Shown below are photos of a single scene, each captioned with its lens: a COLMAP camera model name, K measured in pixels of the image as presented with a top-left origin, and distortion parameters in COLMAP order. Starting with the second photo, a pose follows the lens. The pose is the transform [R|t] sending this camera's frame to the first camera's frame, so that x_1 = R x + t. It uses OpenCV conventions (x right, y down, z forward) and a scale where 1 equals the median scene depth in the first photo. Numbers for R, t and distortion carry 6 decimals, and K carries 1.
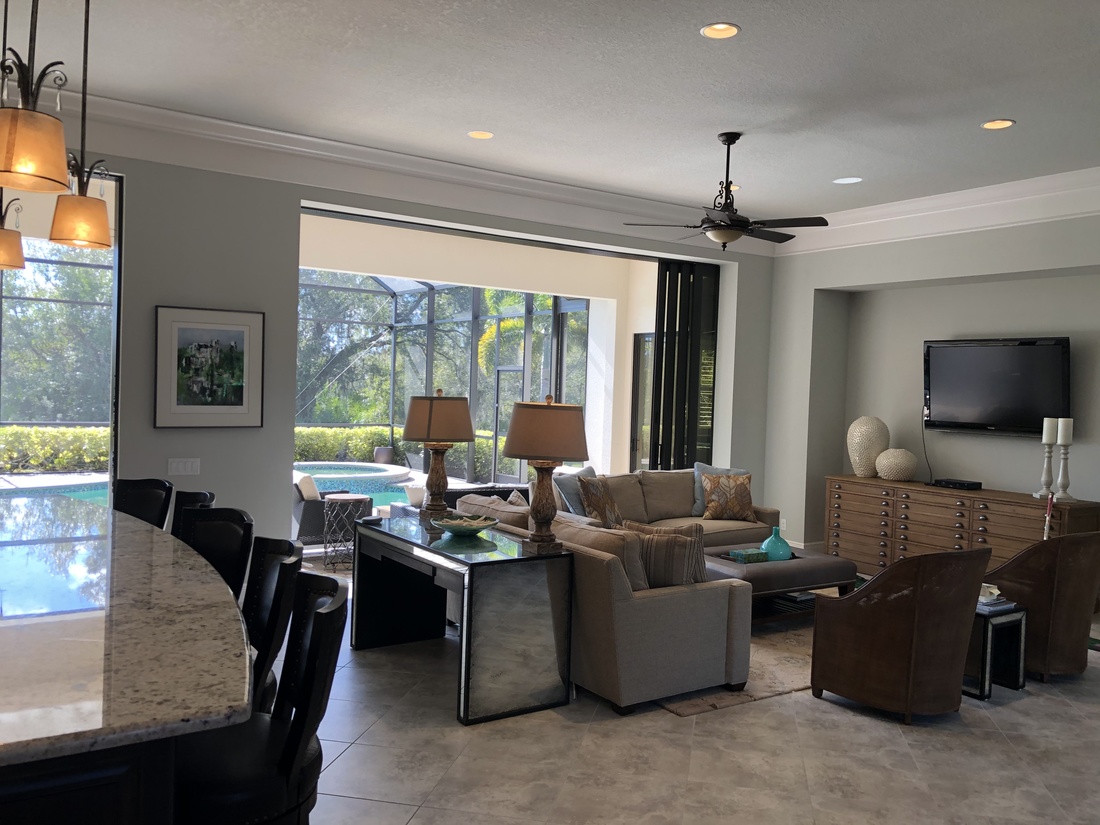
lens RADIAL K [[907.3, 0, 553.7], [0, 907.3, 400.3], [0, 0, 1]] dist [0.011494, 0.019363]
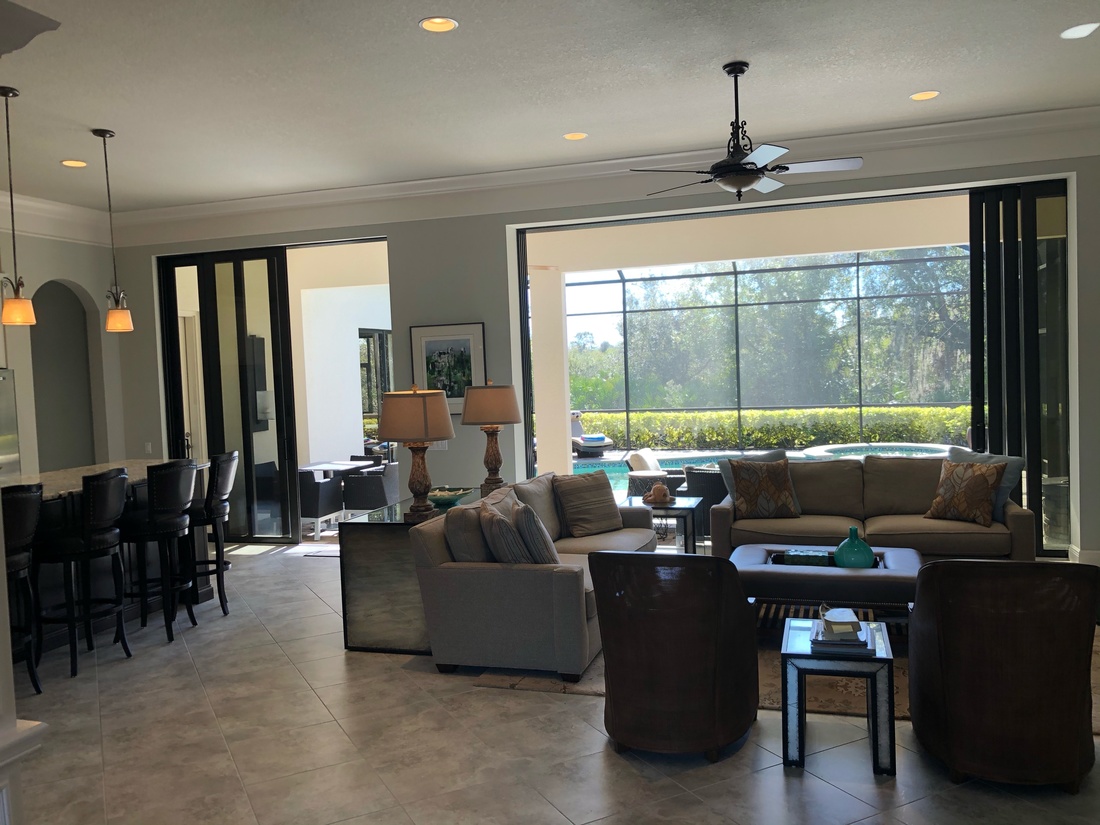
lens RADIAL K [[897.2, 0, 556.2], [0, 897.2, 411.4], [0, 0, 1]] dist [0.026268, -0.047065]
pose [[0.618939, -0.019761, -0.785191, 0.750311], [0.046297, 0.998863, 0.011355, 0.017651], [0.784074, -0.043380, 0.619150, 0.327307]]
